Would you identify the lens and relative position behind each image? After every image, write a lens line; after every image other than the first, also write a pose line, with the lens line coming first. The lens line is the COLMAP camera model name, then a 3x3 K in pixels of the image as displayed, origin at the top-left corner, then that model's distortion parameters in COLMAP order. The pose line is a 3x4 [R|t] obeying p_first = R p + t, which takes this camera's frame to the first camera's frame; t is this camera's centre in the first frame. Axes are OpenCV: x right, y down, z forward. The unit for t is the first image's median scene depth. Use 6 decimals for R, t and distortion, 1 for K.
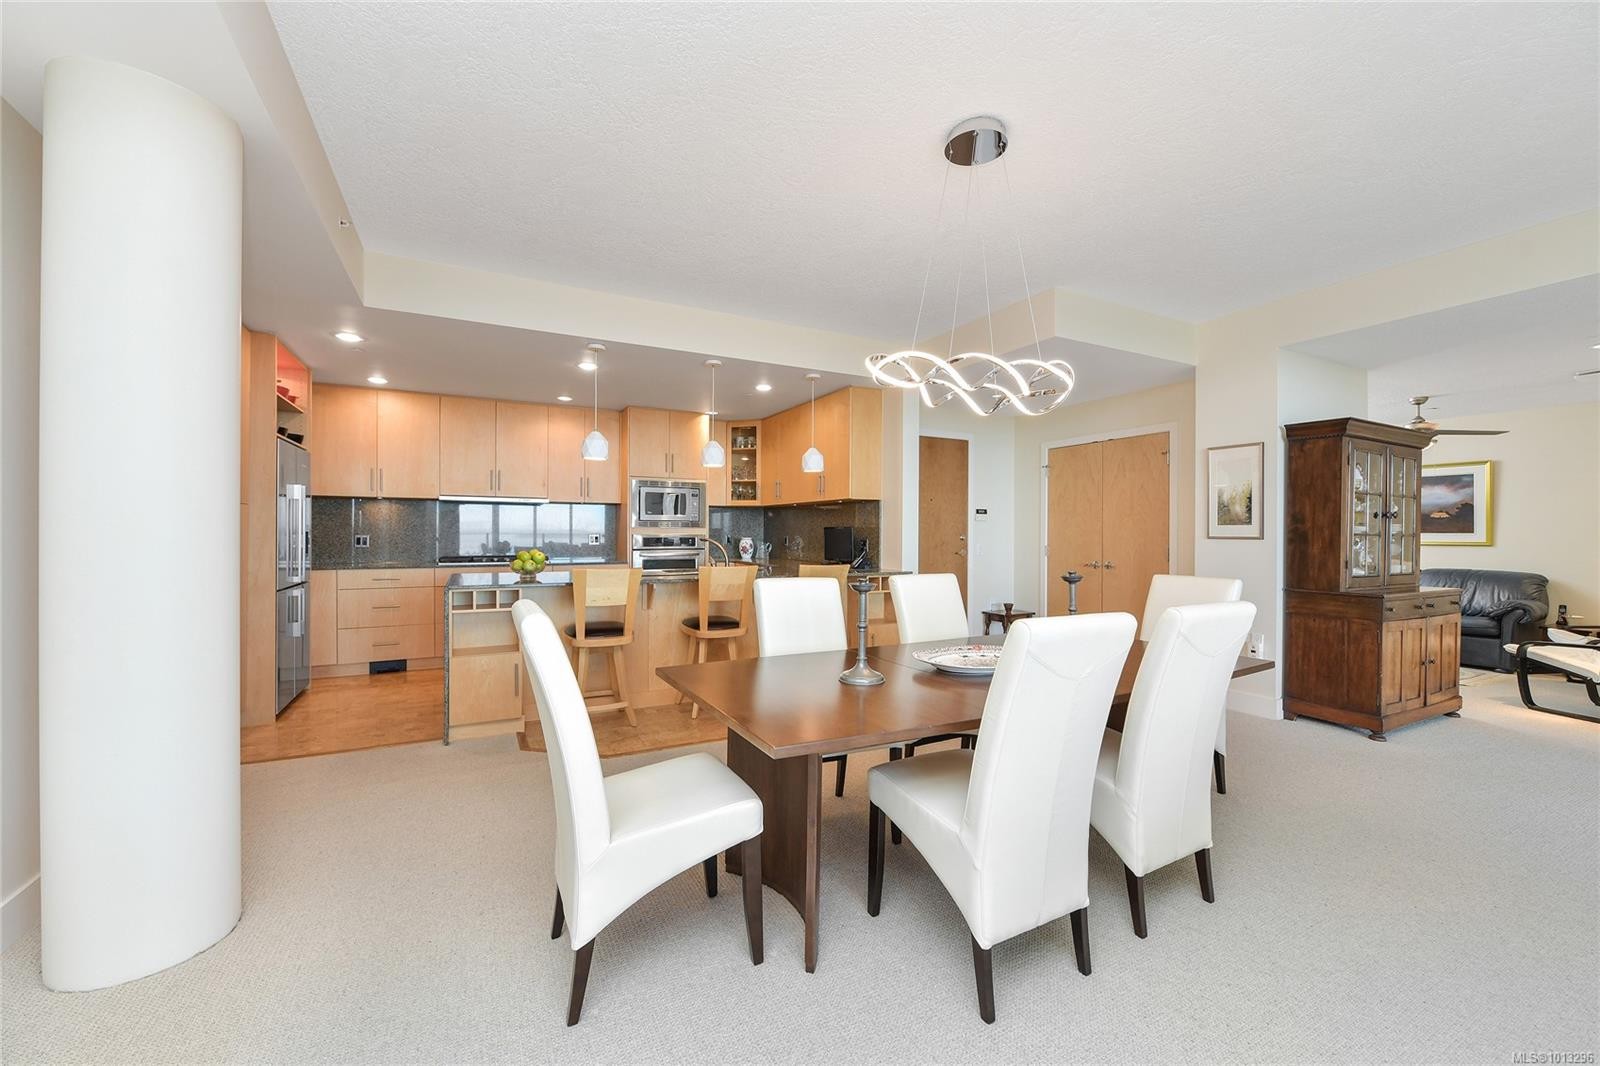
lens RADIAL K [[633.4, 0, 812.8], [0, 633.4, 535.1], [0, 0, 1]] dist [-0.000554, -0.000103]
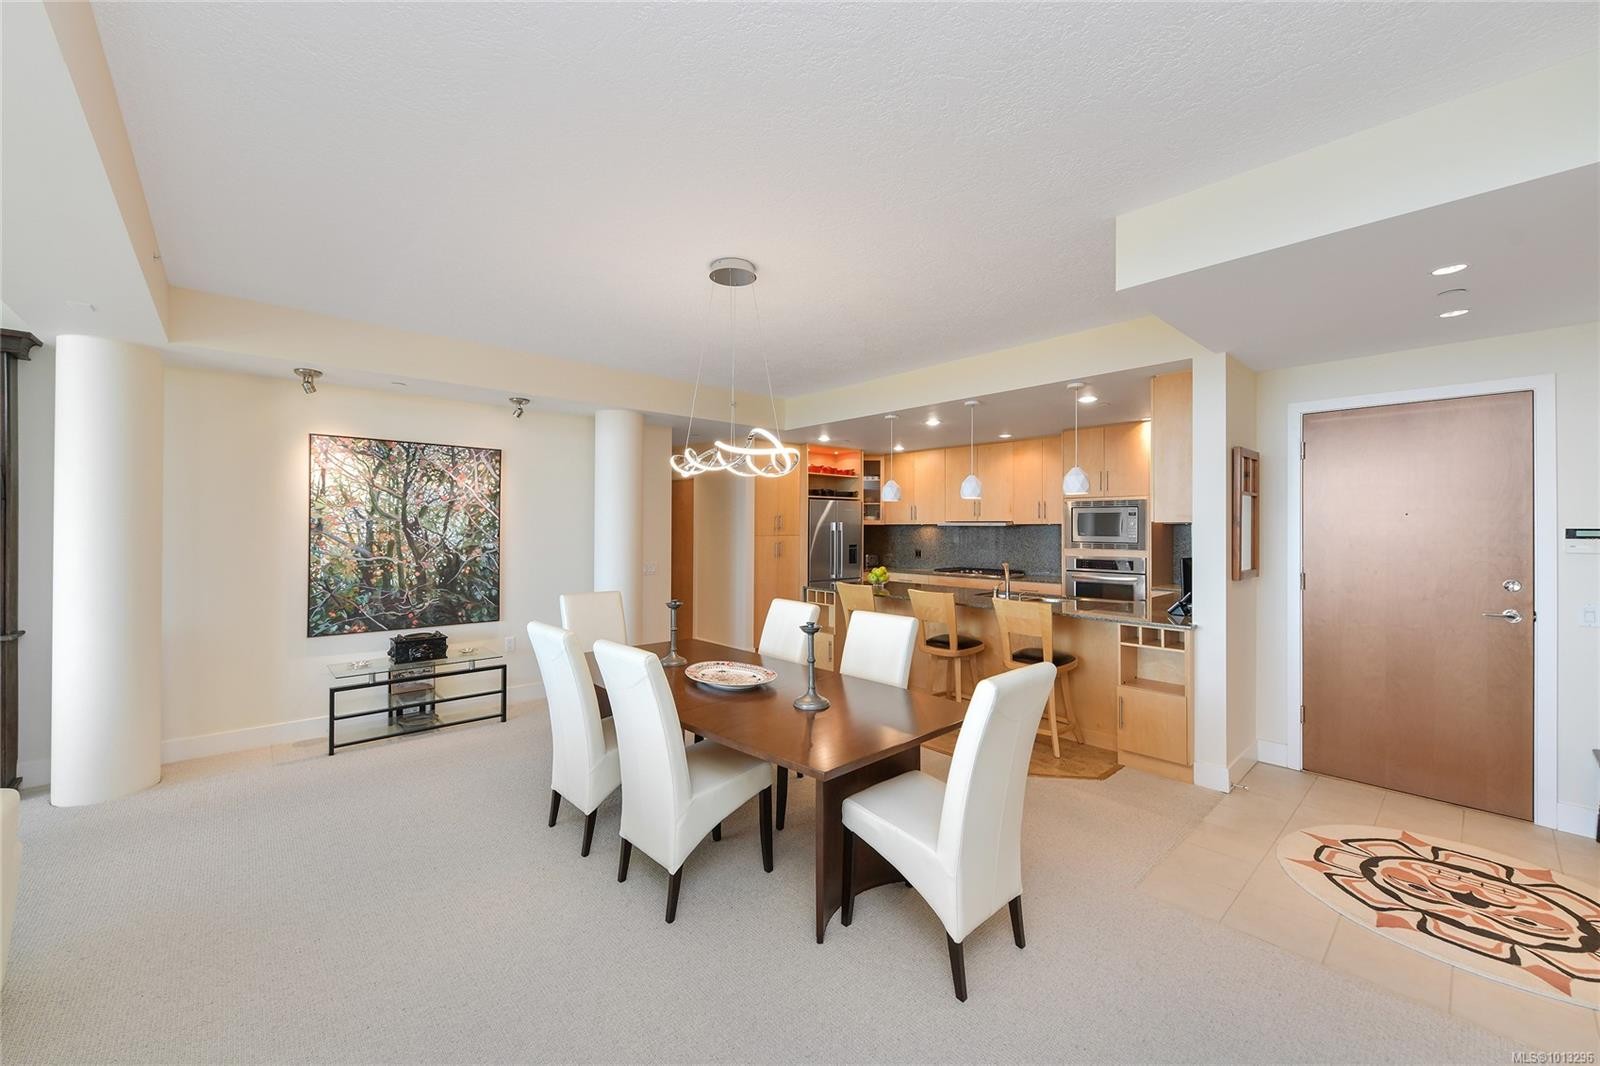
lens RADIAL K [[633.4, 0, 812.8], [0, 633.4, 535.1], [0, 0, 1]] dist [-0.000554, -0.000103]
pose [[0.250647, 0.005906, -0.968060, 0.579918], [-0.003085, 0.999981, 0.005302, -0.036101], [0.968074, 0.001658, 0.250661, 0.329566]]
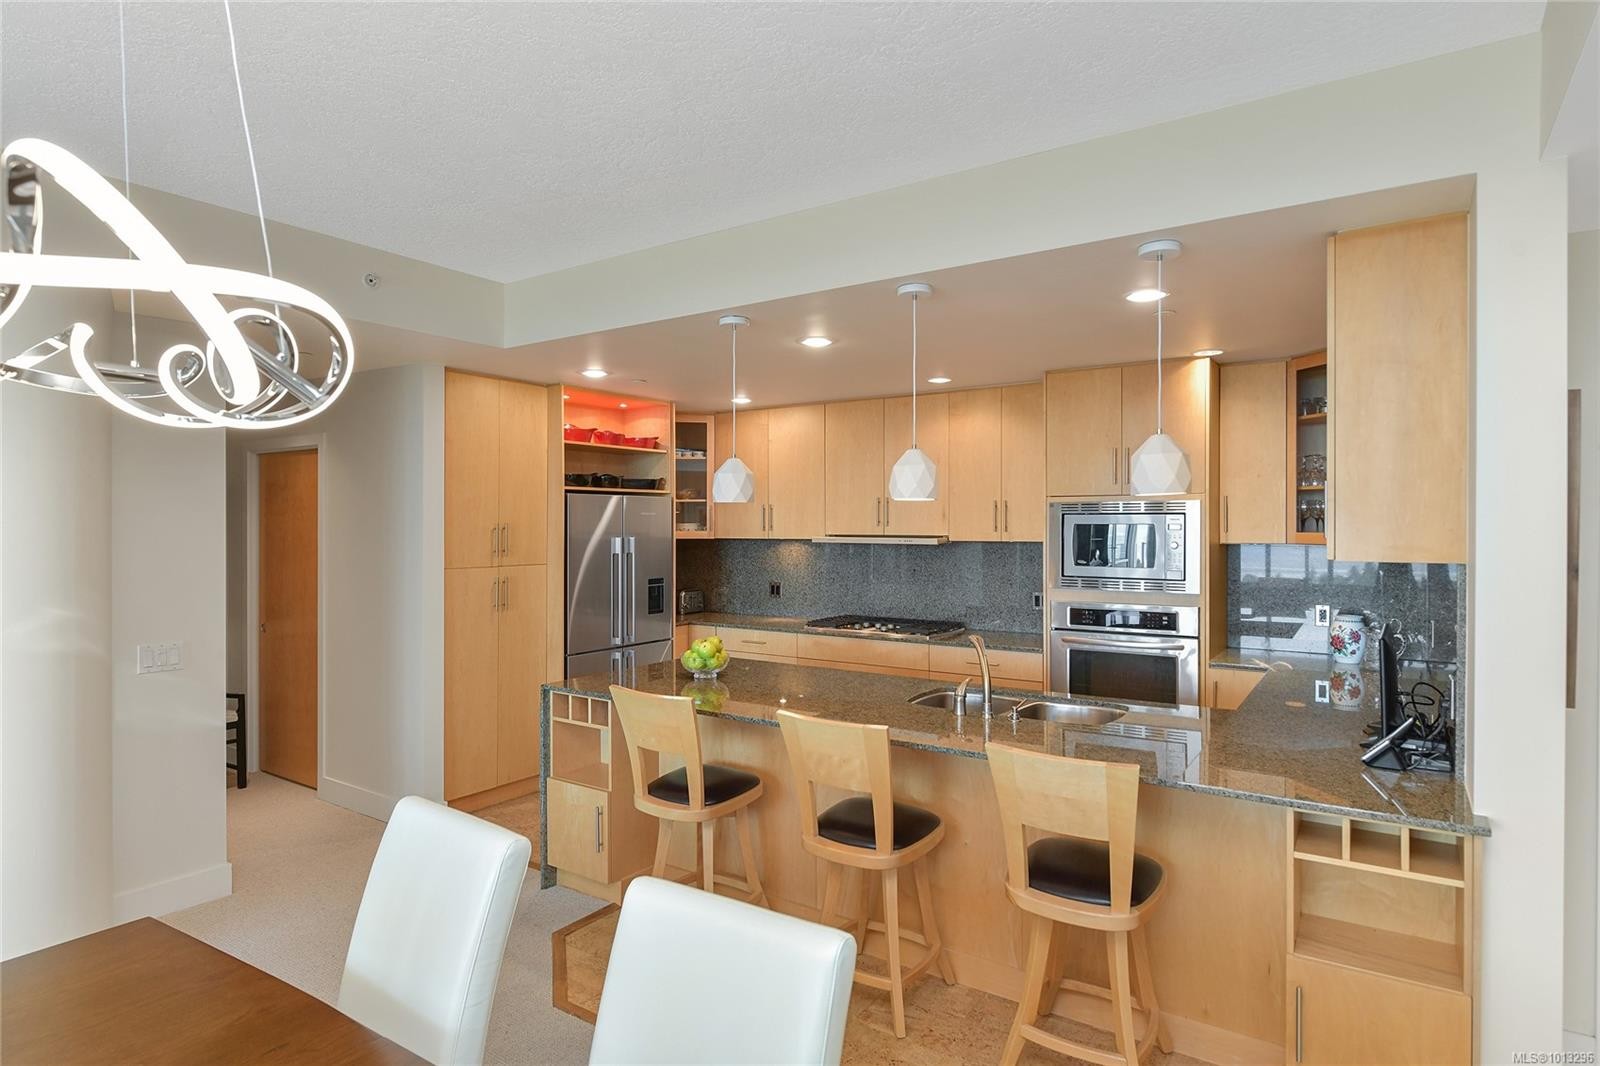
lens RADIAL K [[873.0, 0, 800.0], [0, 873.0, 533.0], [0, 0, 1]] dist [-0.002620, -0.000273]
pose [[0.454145, 0.002516, -0.890924, 0.285215], [-0.000652, 0.999997, 0.002491, -0.060068], [0.890928, -0.000550, 0.454145, 0.434436]]
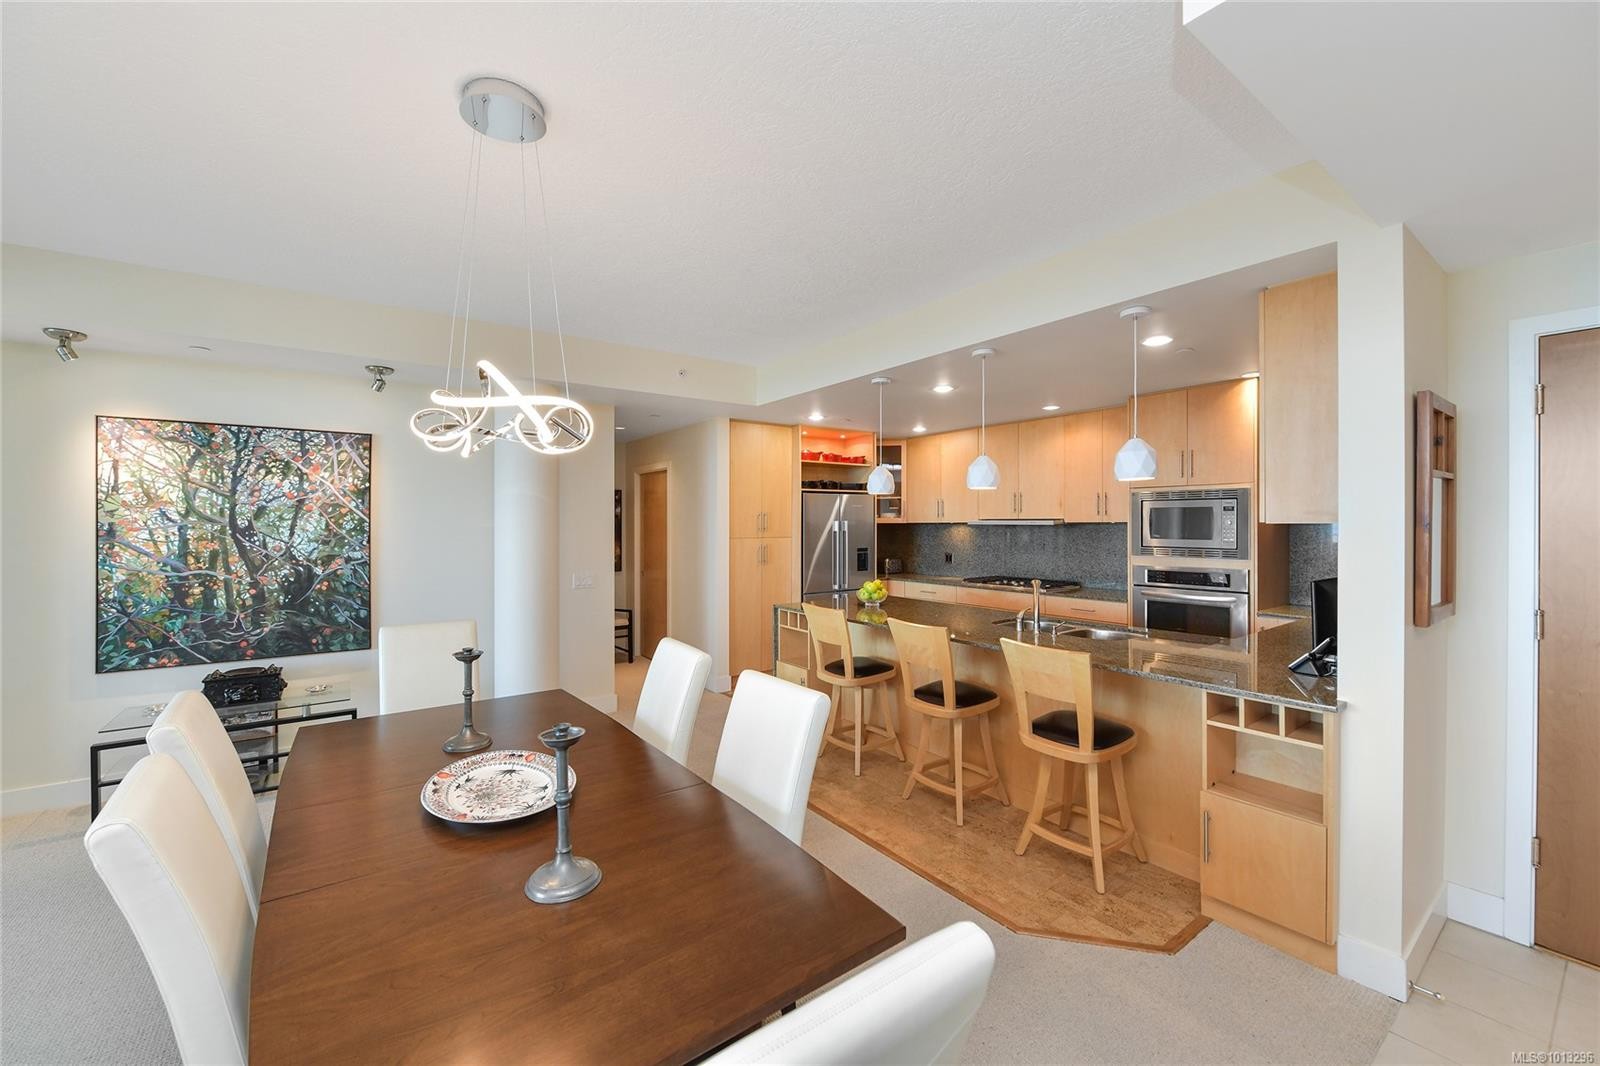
lens RADIAL K [[636.8, 0, 800.0], [0, 636.8, 533.0], [0, 0, 1]] dist [-0.011034, 0.000057]
pose [[0.122316, 0.009456, -0.992446, 0.402270], [0.000084, 0.999955, 0.009538, -0.044650], [0.992491, -0.001250, 0.122310, 0.488048]]
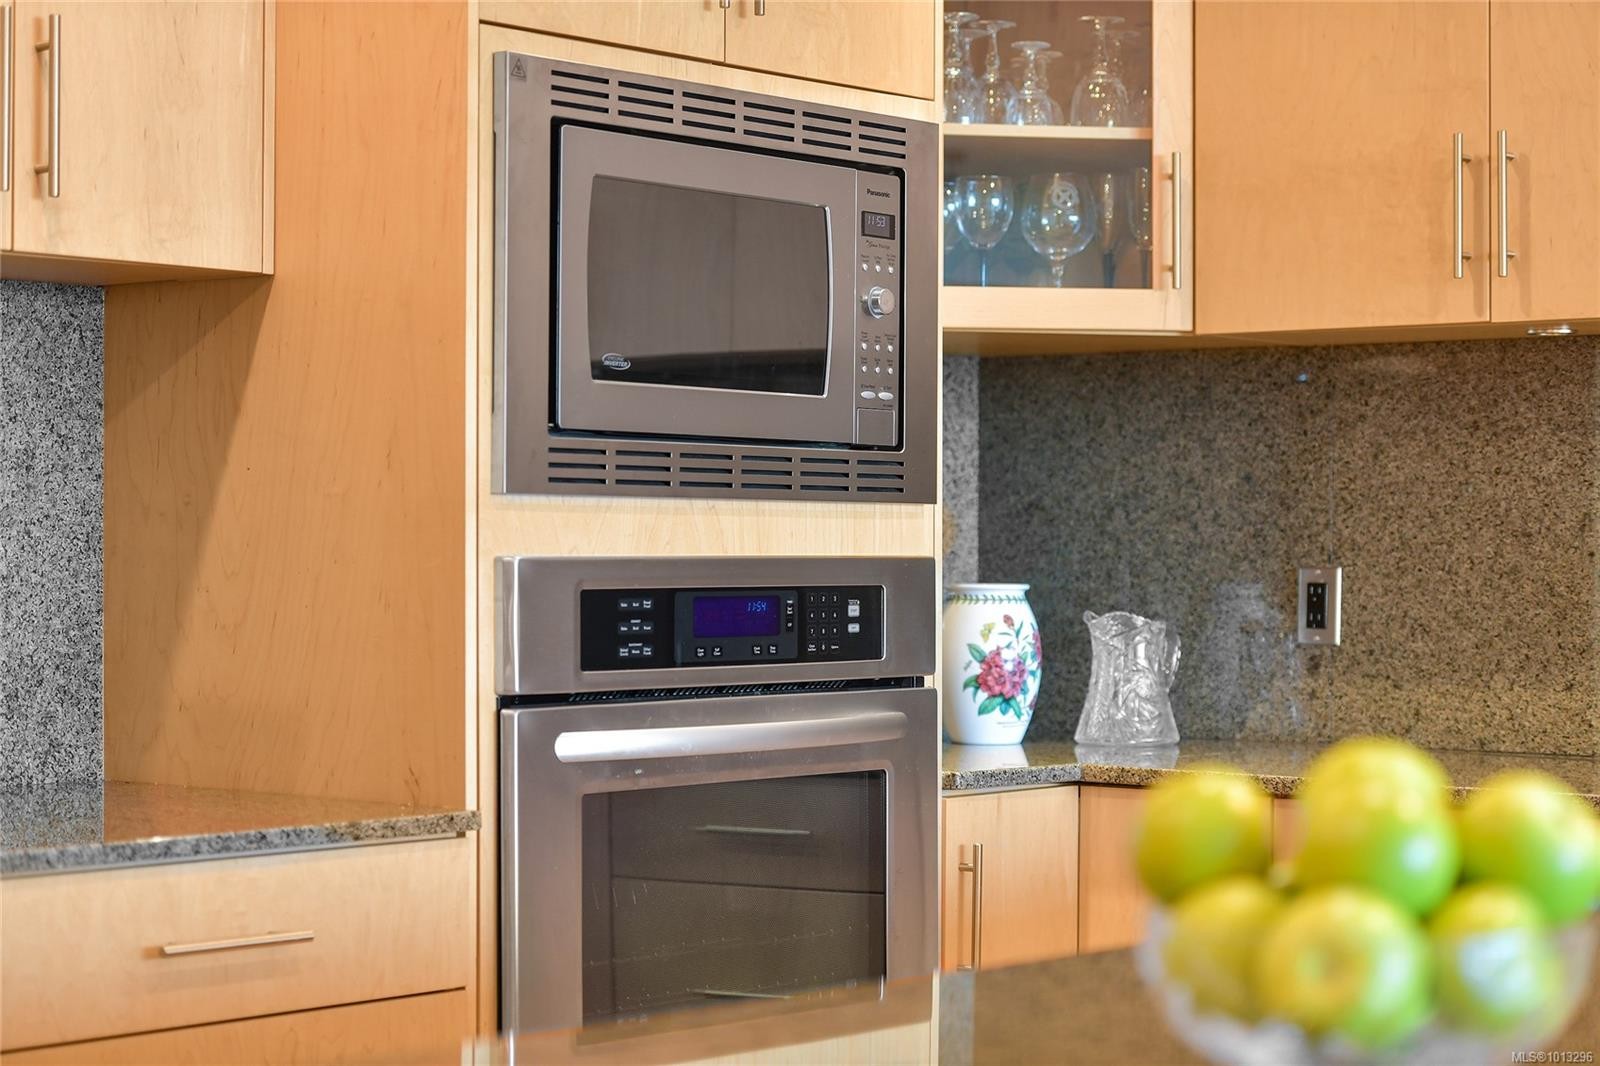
lens RADIAL K [[3346.5, 0, 800.0], [0, 3346.5, 533.0], [0, 0, 1]] dist [-0.051750, -0.115920]
pose [[0.929129, 0.001702, 0.369752, -0.430253], [0.001331, 0.999968, -0.007947, -0.001121], [-0.369753, 0.007876, 0.929097, 0.428873]]
